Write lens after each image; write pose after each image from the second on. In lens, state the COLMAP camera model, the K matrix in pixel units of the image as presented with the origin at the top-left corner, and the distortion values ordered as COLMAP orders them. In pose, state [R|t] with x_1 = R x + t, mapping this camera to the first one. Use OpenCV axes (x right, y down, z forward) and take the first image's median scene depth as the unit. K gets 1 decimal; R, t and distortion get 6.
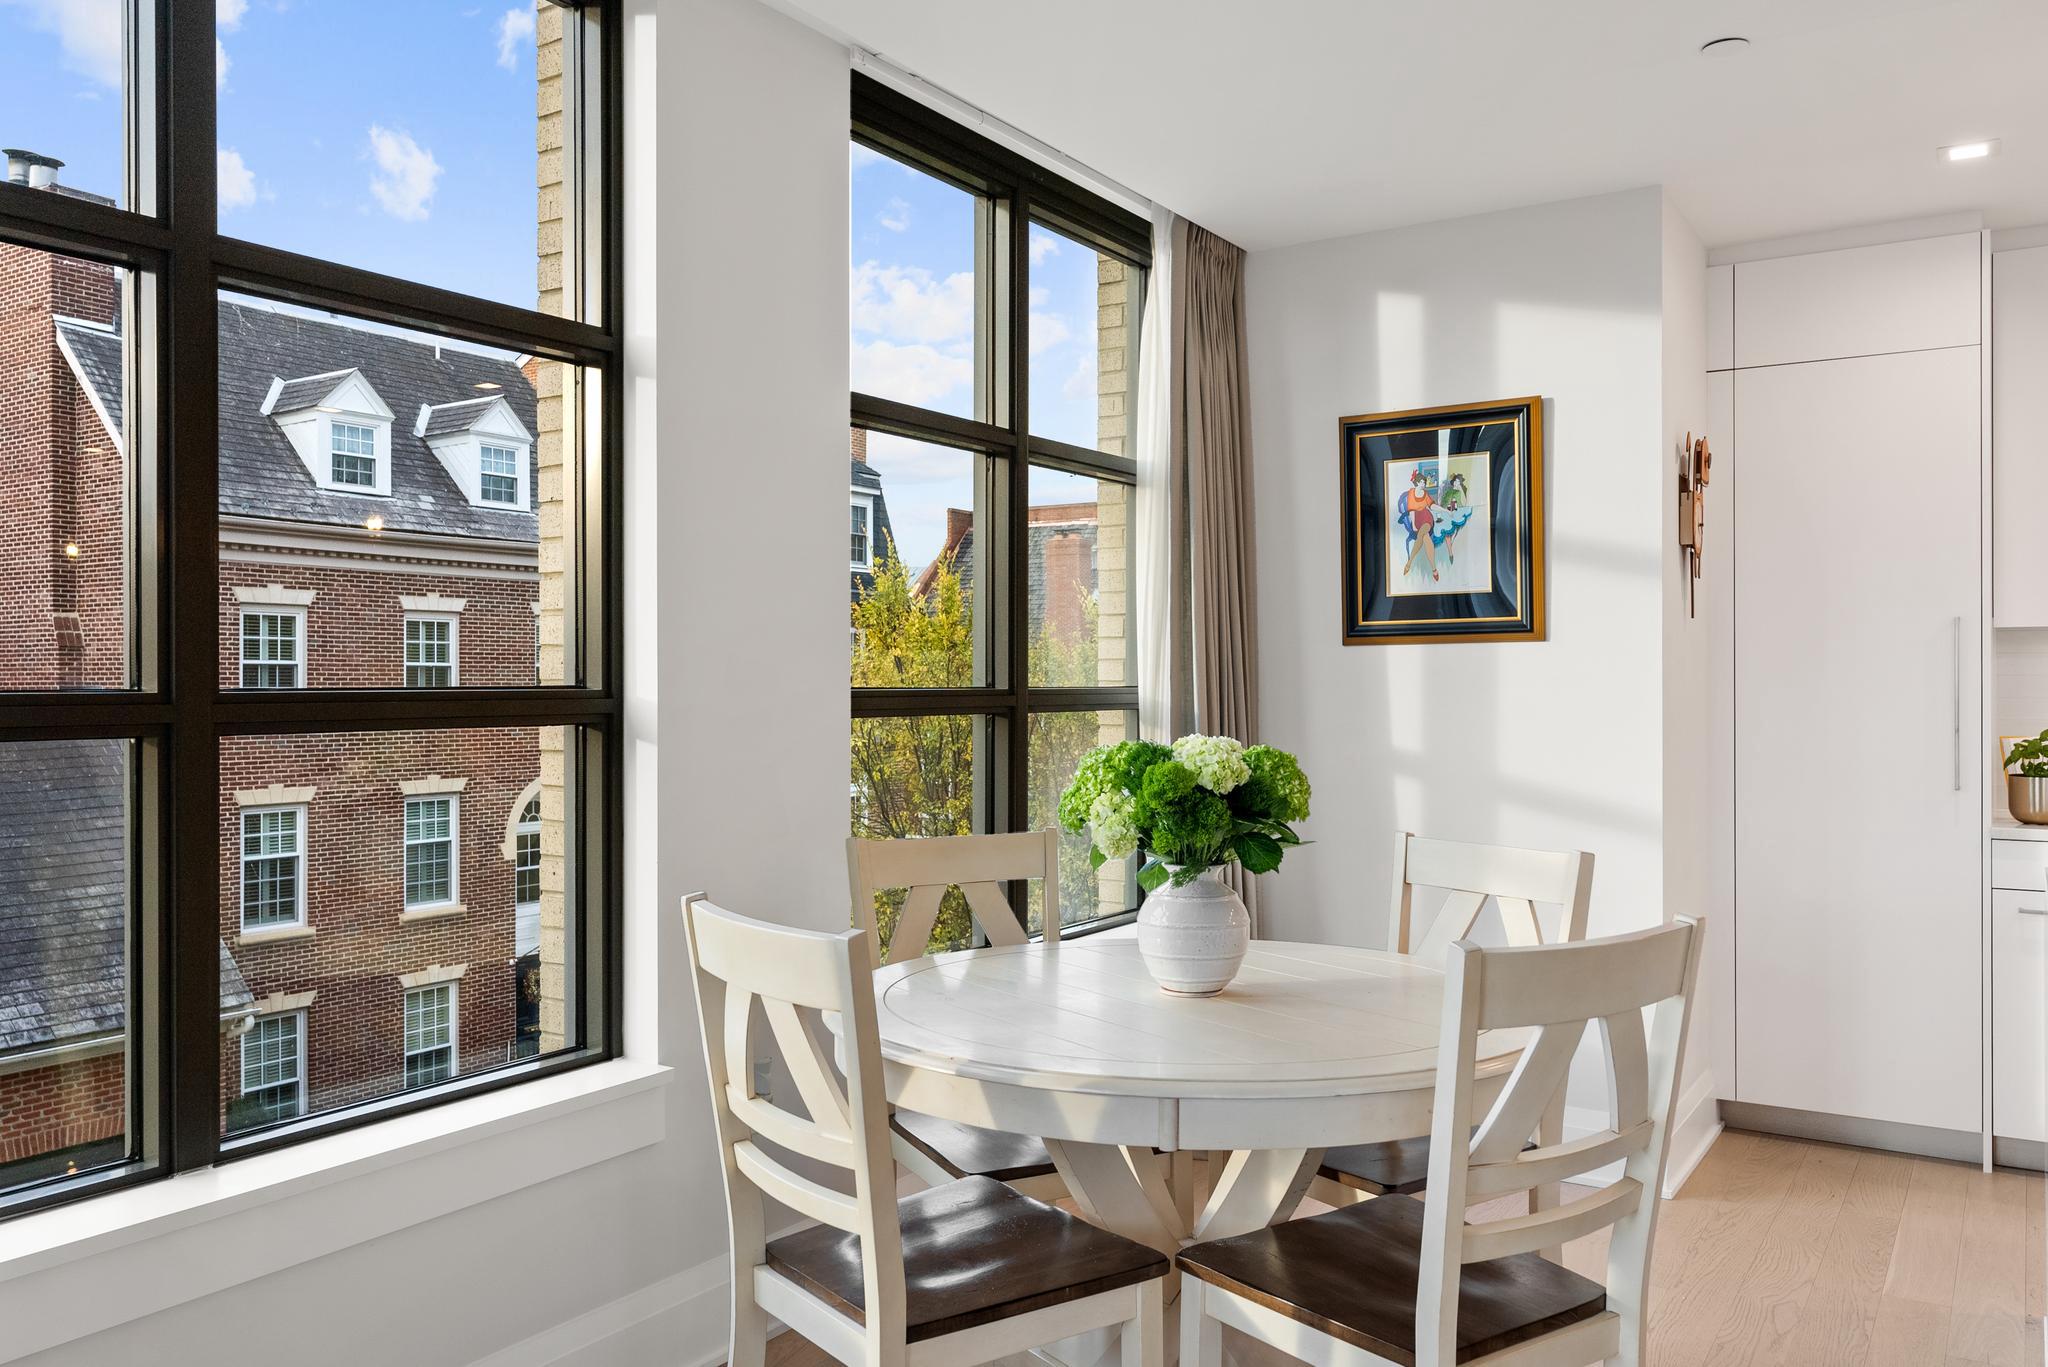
lens RADIAL K [[1572.9, 0, 1041.5], [0, 1572.9, 686.1], [0, 0, 1]] dist [0.011166, 0.006097]
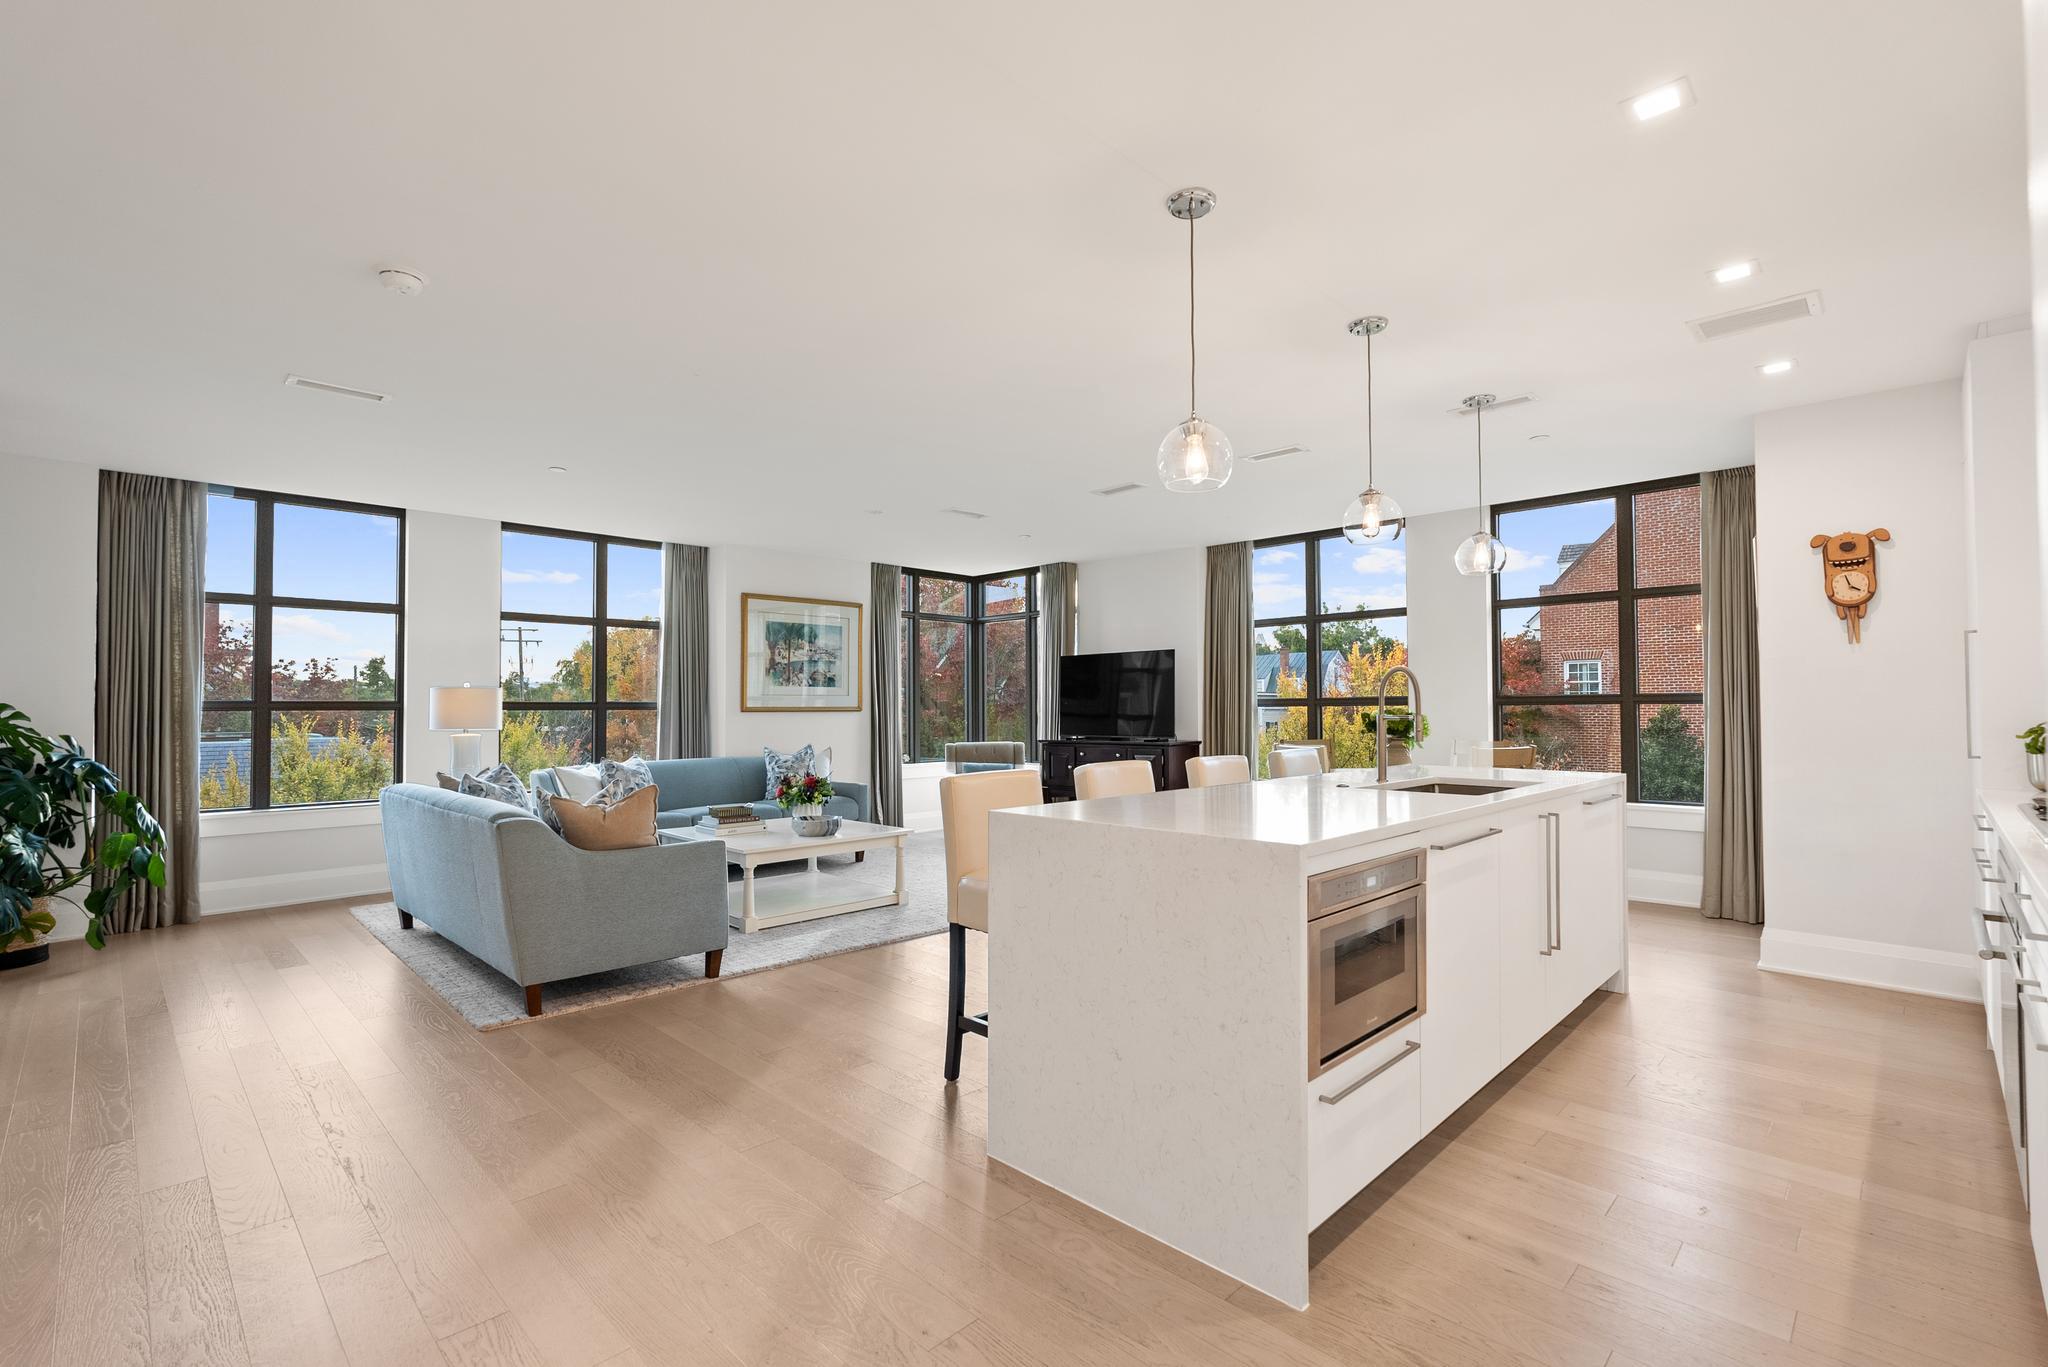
lens RADIAL K [[925.7, 0, 1023.1], [0, 925.7, 683.4], [0, 0, 1]] dist [-0.007268, 0.001942]
pose [[-0.211328, -0.025819, -0.977074, 1.529799], [0.003013, 0.999629, -0.027067, 0.019789], [0.977410, -0.008664, -0.211172, 0.373638]]
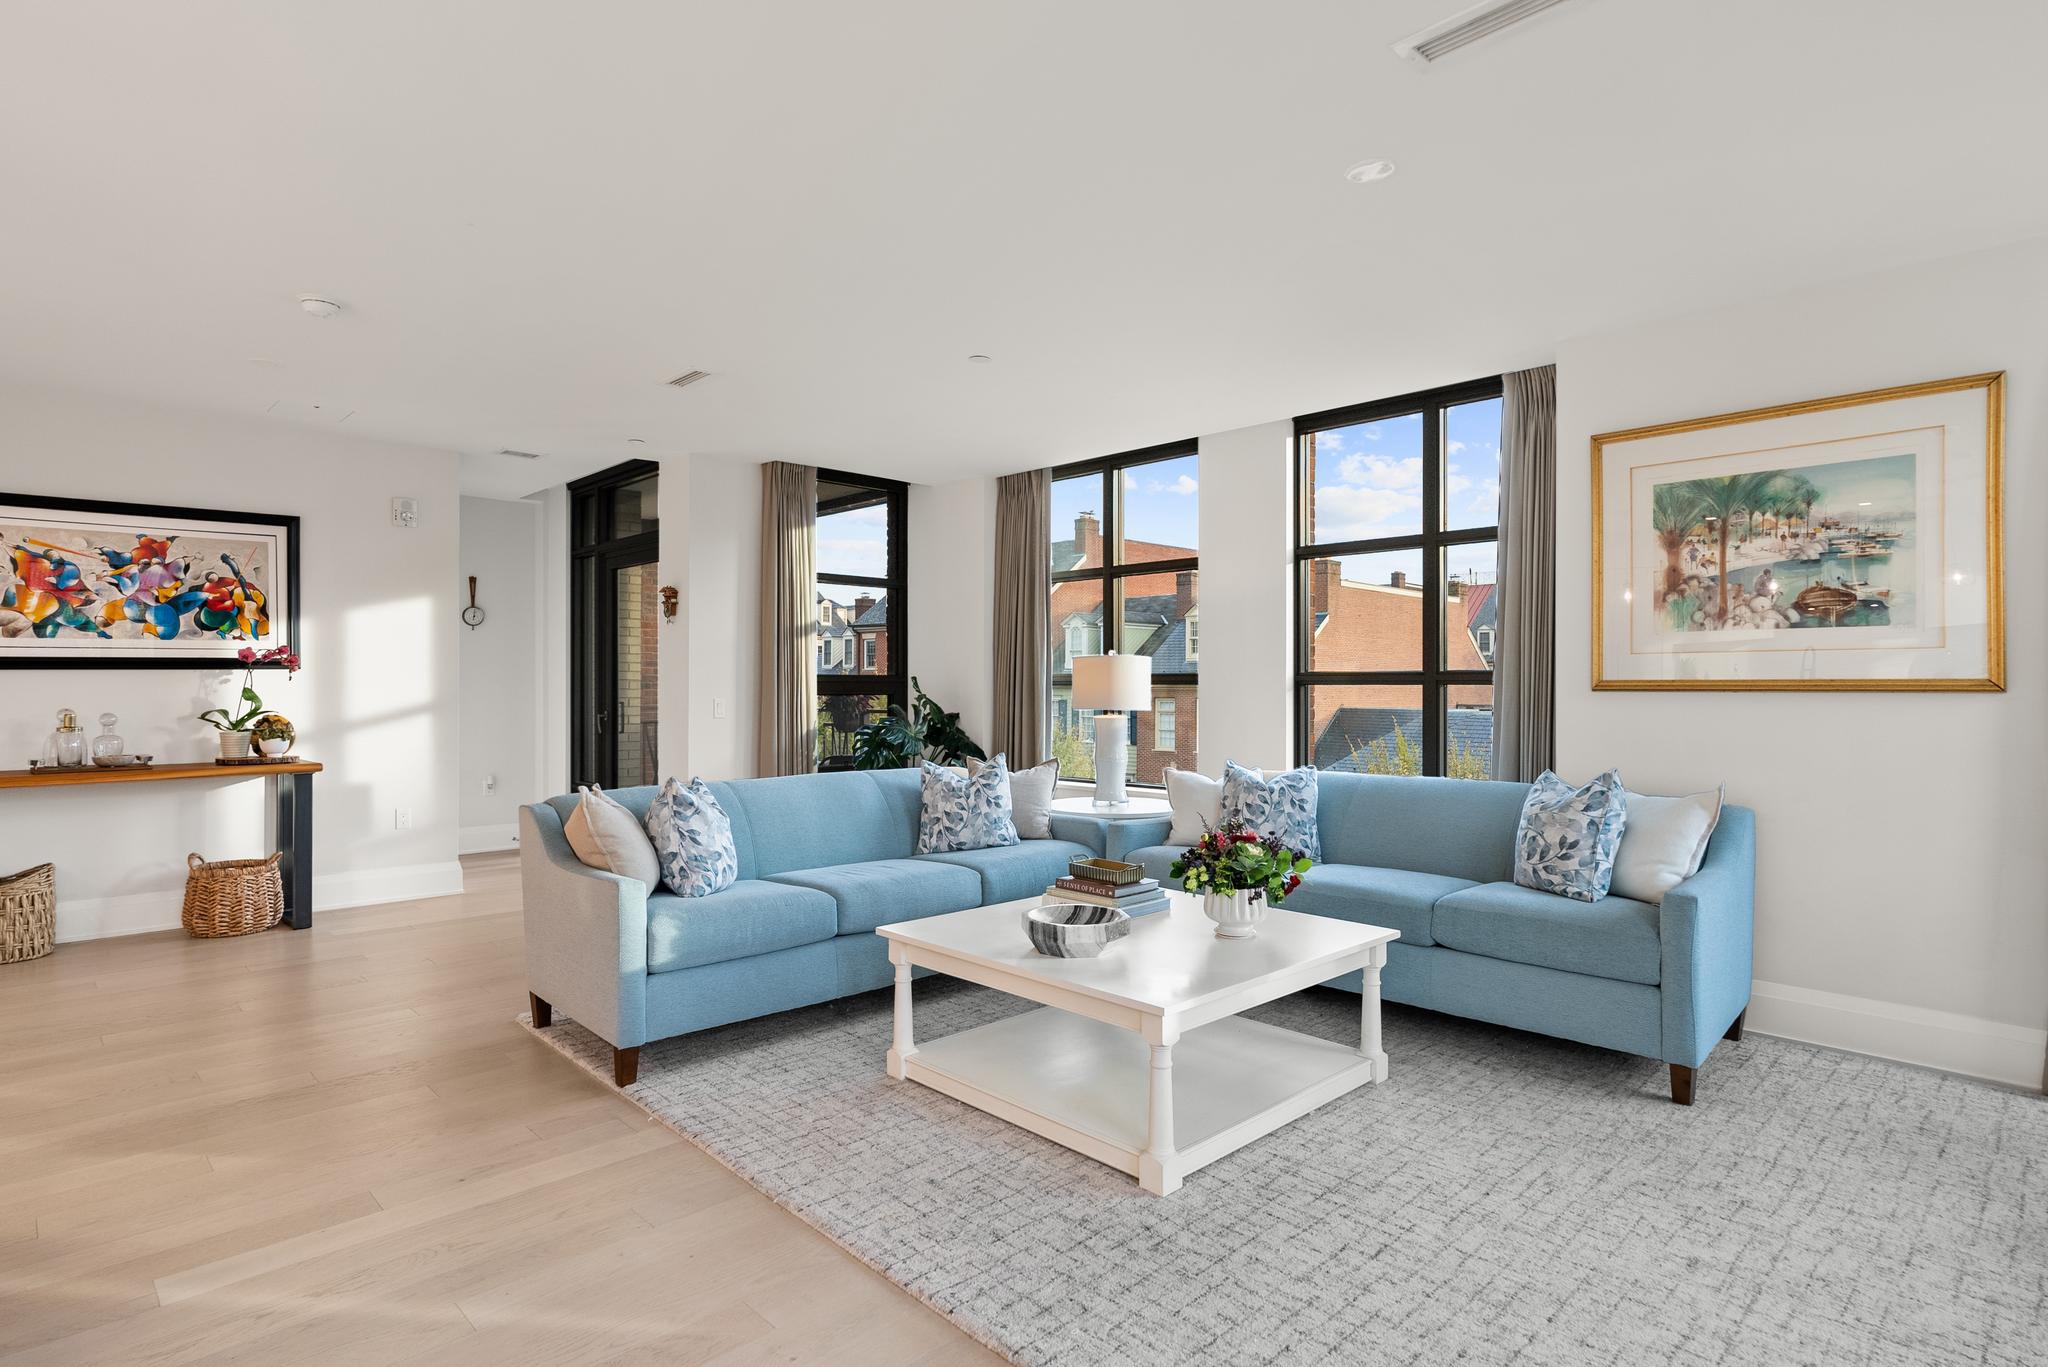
lens RADIAL K [[1061.3, 0, 1040.1], [0, 1061.3, 685.6], [0, 0, 1]] dist [-0.001431, -0.001122]
pose [[-0.975143, 0.000688, 0.221575, 0.175308], [0.000927, 0.999999, 0.000975, 0.018756], [-0.221574, 0.001156, -0.975143, 0.513544]]
